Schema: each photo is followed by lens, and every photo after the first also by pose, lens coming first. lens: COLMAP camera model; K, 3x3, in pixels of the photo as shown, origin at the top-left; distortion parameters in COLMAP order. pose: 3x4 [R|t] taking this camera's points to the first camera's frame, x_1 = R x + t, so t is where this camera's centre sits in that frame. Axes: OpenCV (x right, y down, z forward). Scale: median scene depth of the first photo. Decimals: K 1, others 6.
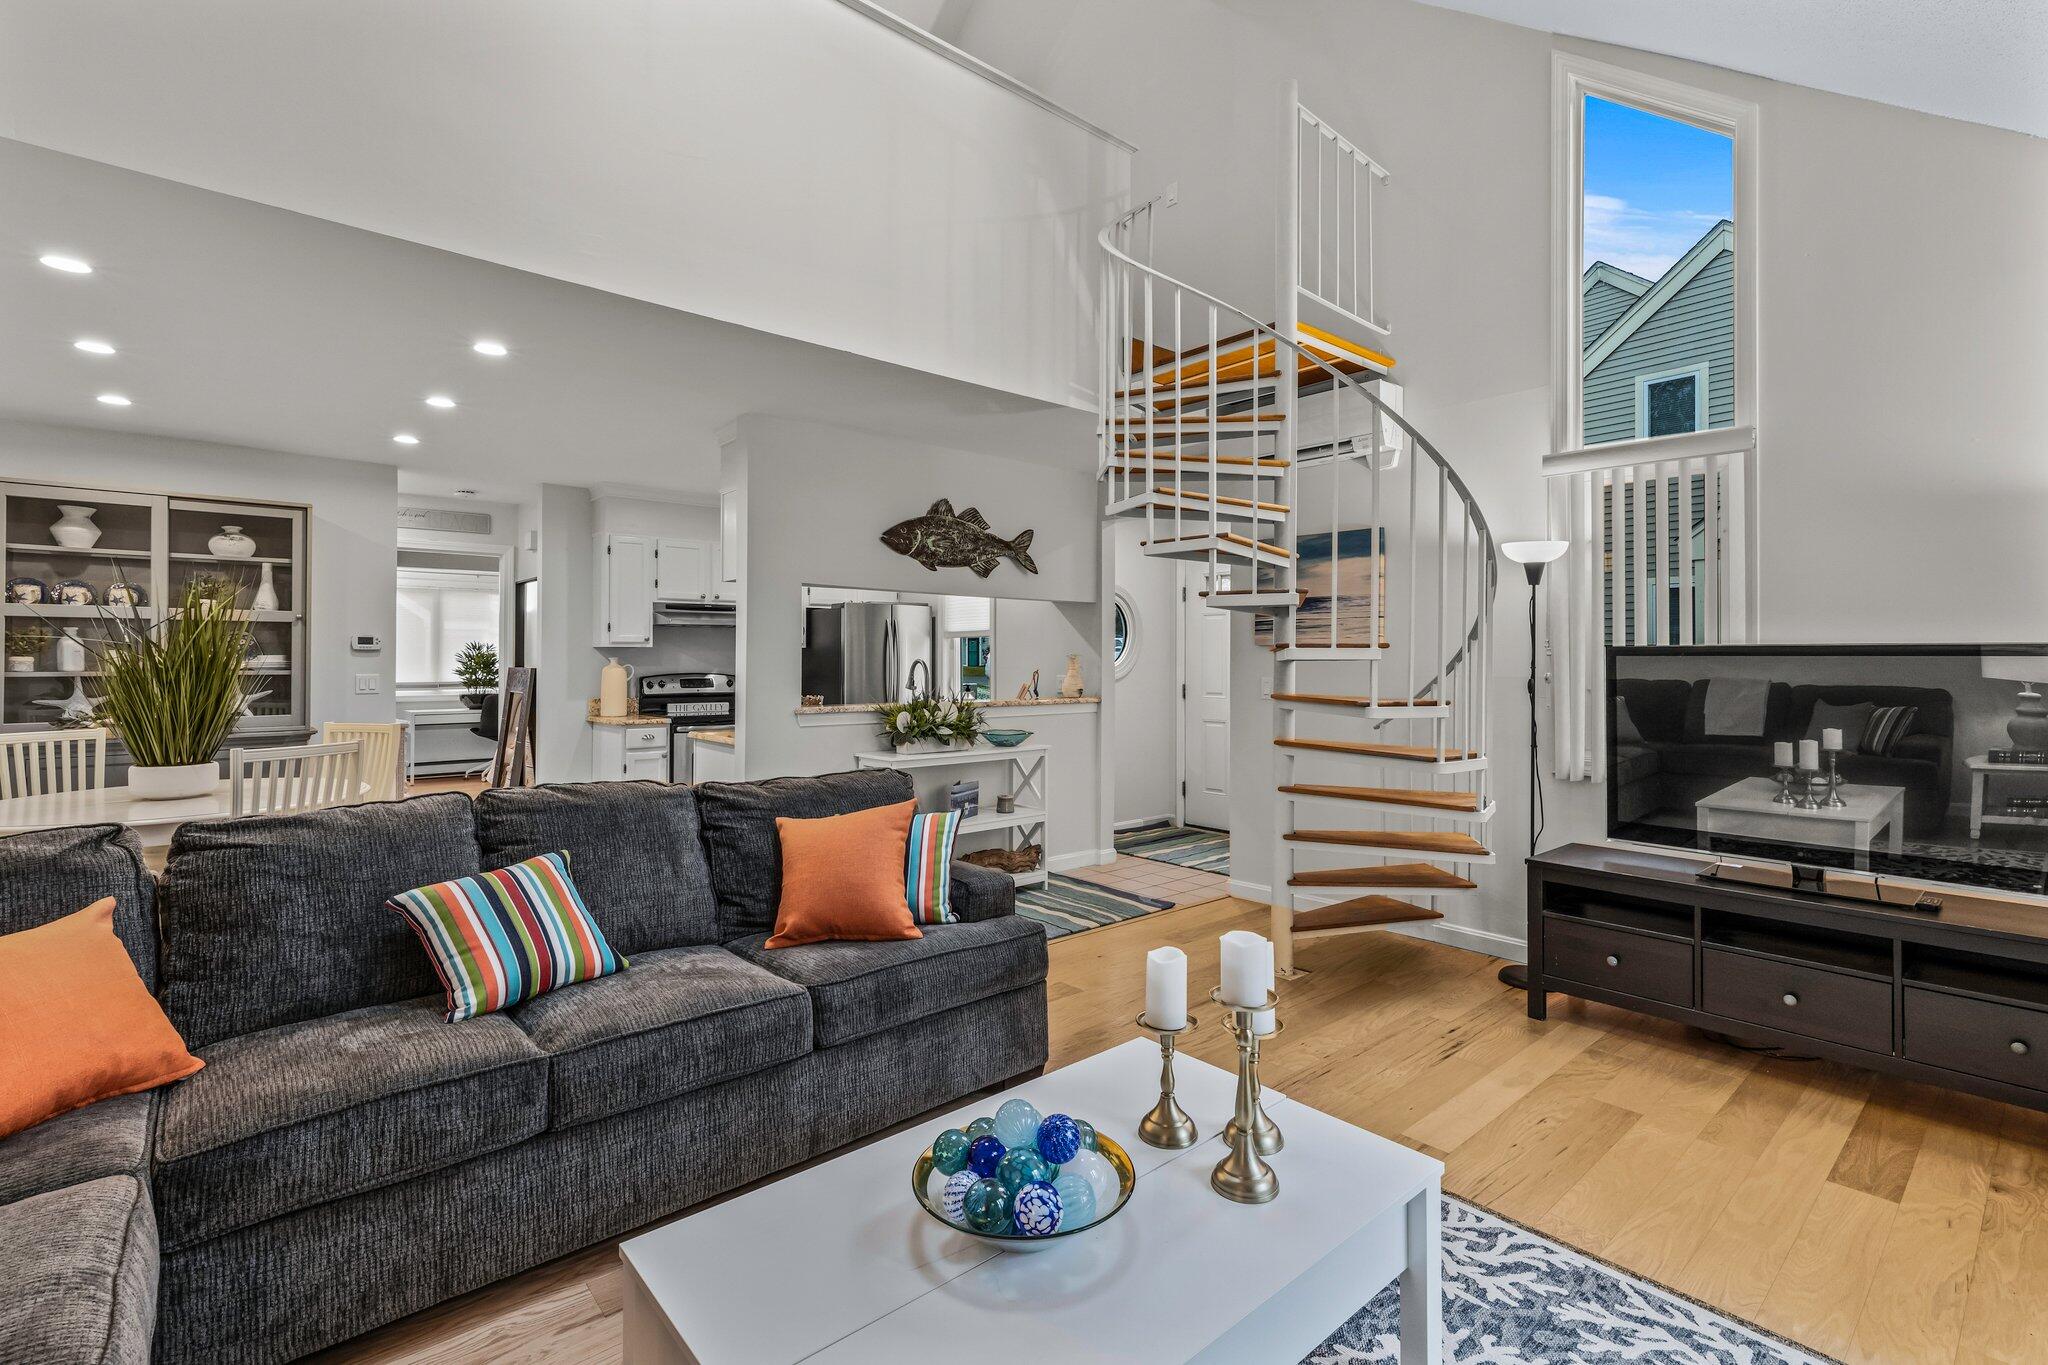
lens RADIAL K [[918.7, 0, 1029.6], [0, 918.7, 683.7], [0, 0, 1]] dist [0.004436, -0.001512]
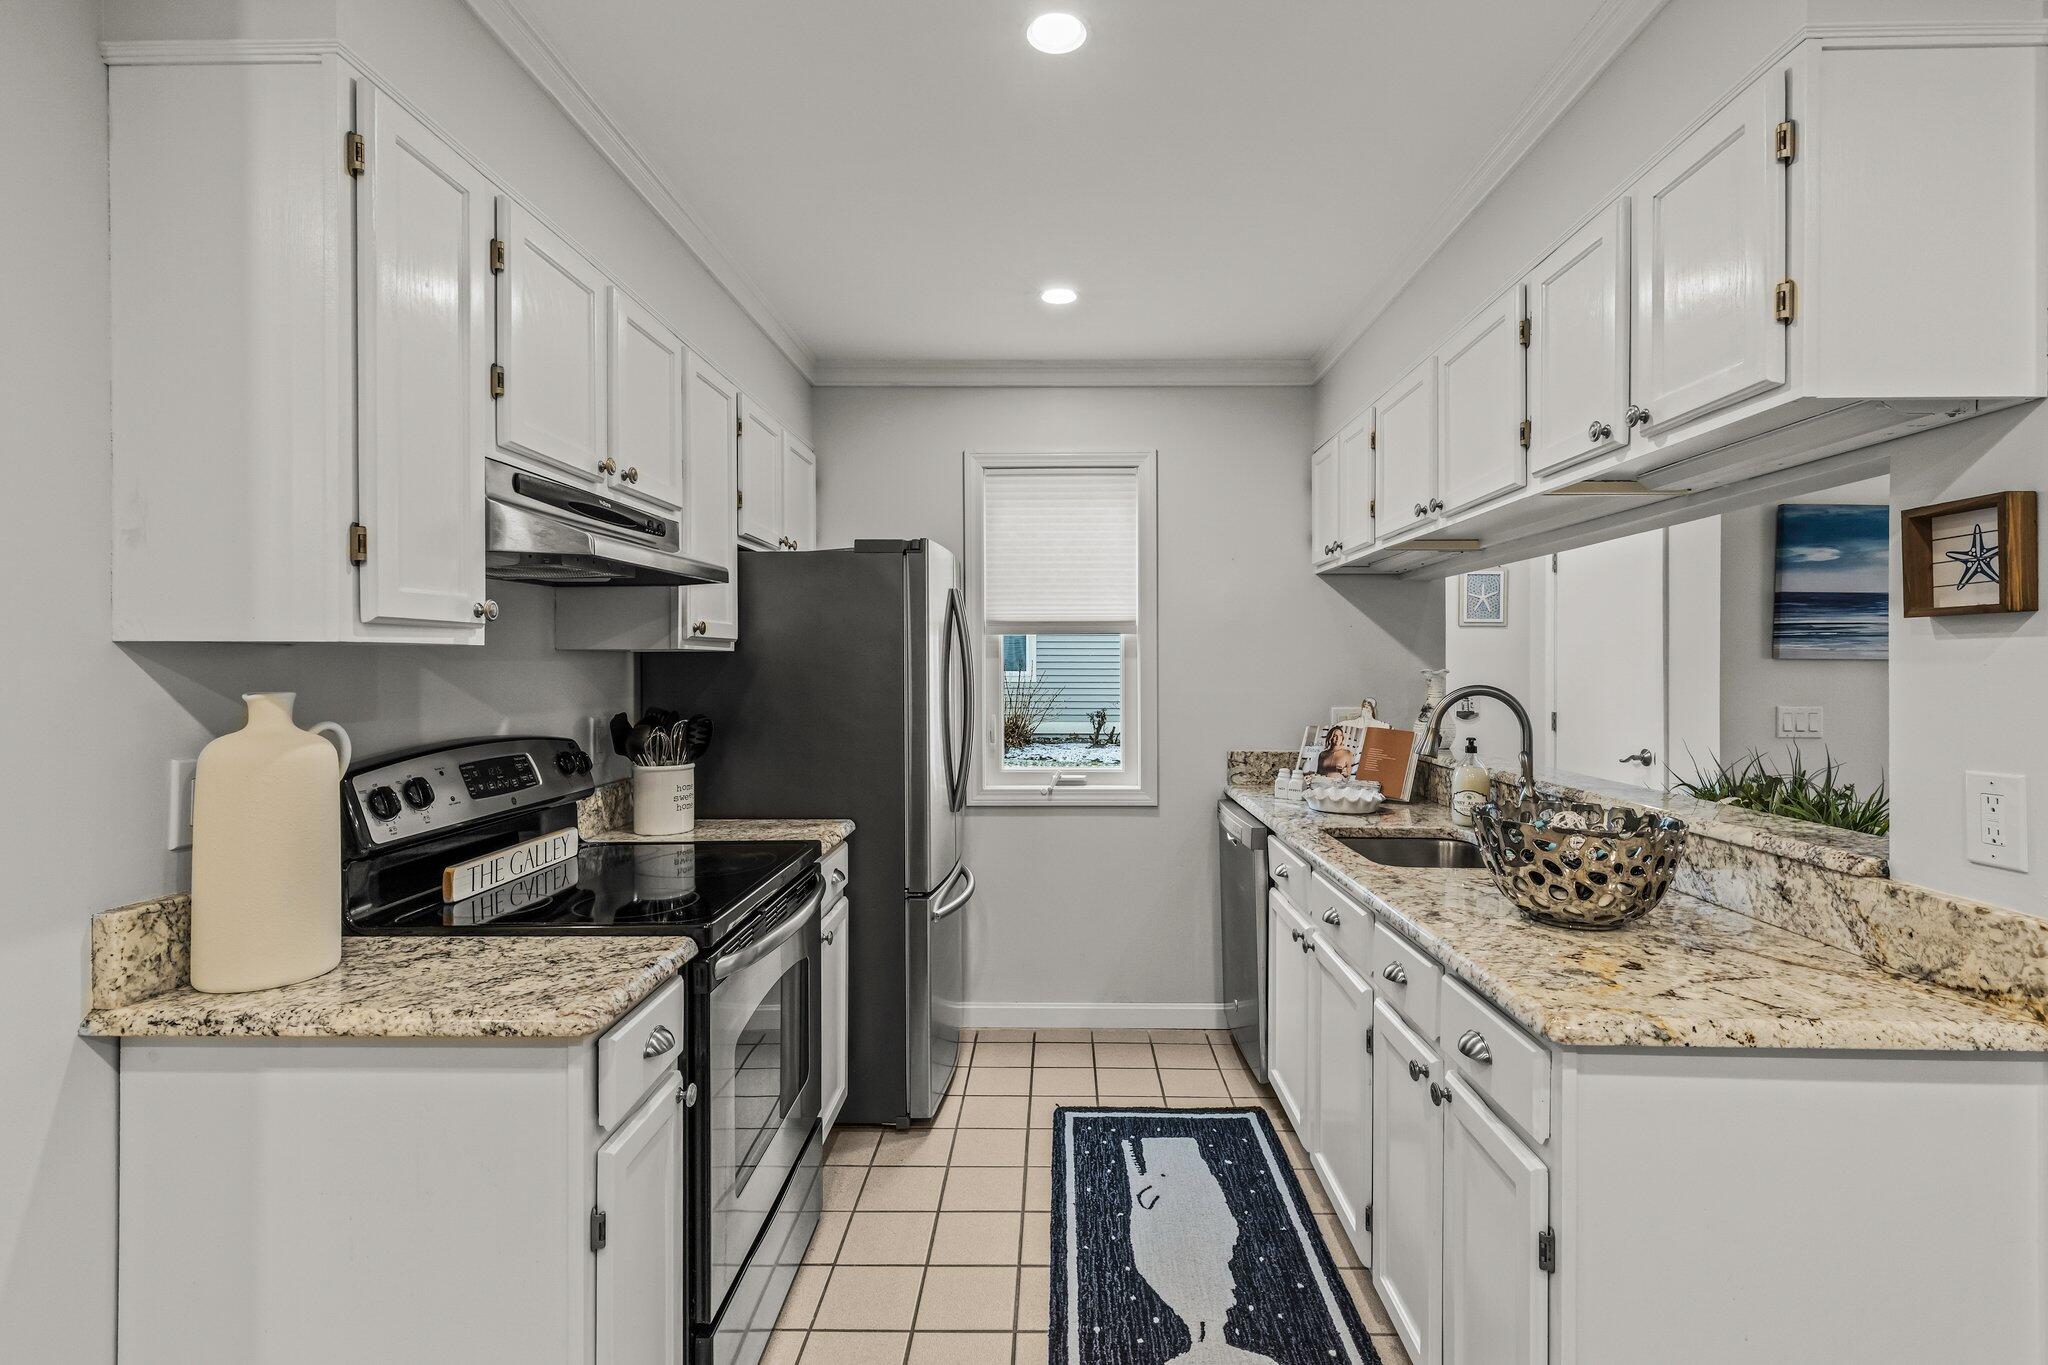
lens RADIAL K [[934.2, 0, 1033.1], [0, 934.2, 670.4], [0, 0, 1]] dist [-0.000711, -0.000264]
pose [[0.674972, -0.004183, 0.737832, -0.676875], [0.016951, 0.999808, -0.009838, -0.039085], [-0.737649, 0.019147, 0.674913, 1.014631]]
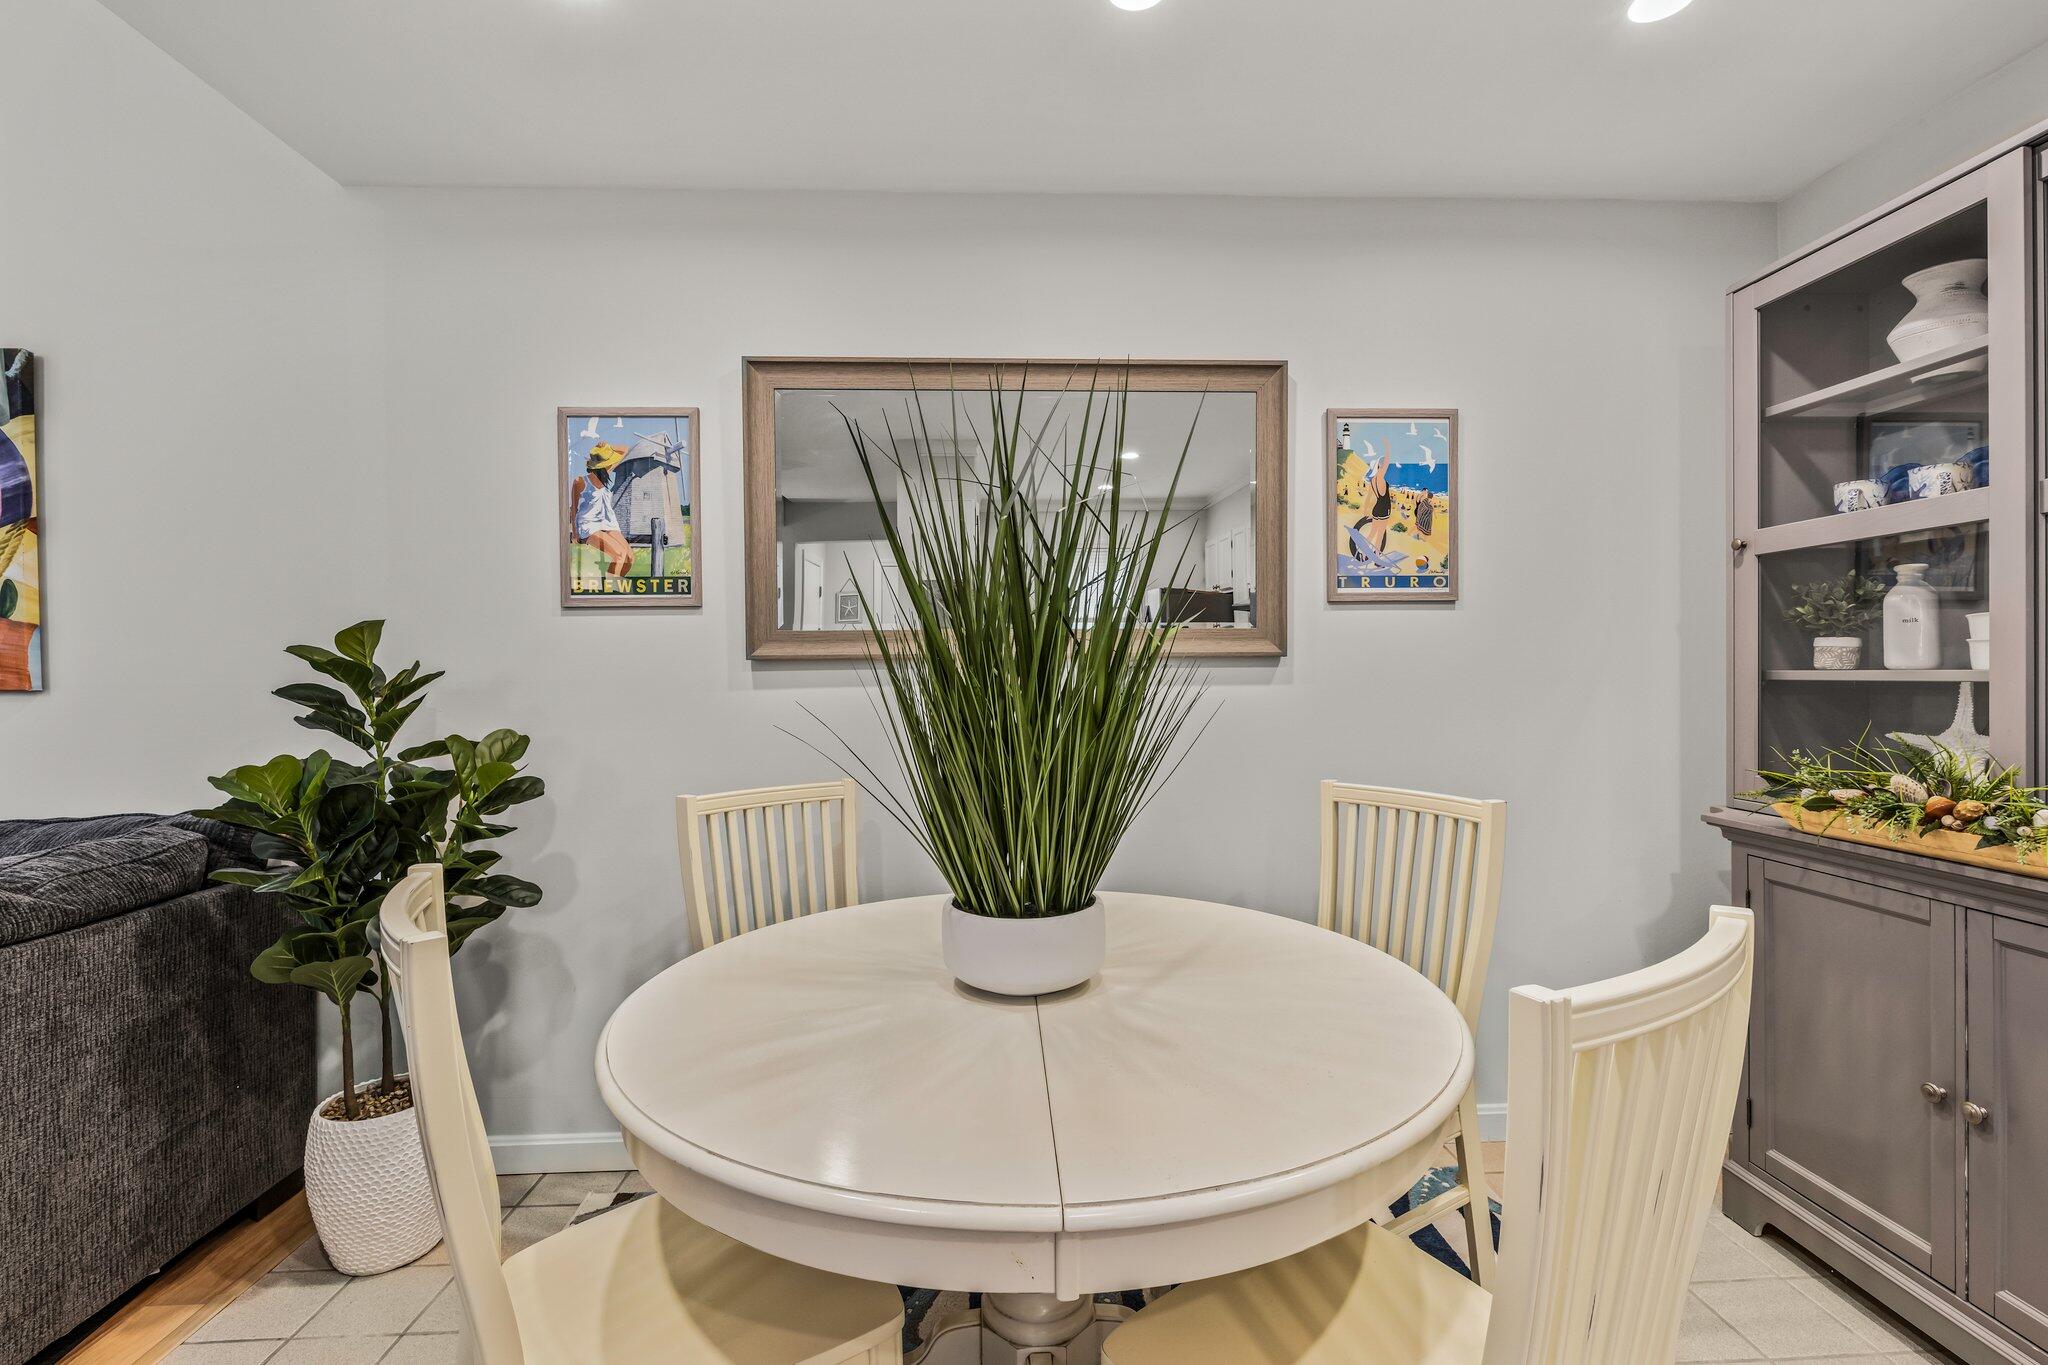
lens RADIAL K [[934.4, 0, 1024.1], [0, 934.4, 678.4], [0, 0, 1]] dist [-0.001651, -0.000689]
pose [[-0.629560, 0.011675, -0.776864, -0.461168], [-0.008593, 0.999721, 0.021987, -0.015029], [0.776904, 0.020518, -0.629285, 0.954371]]
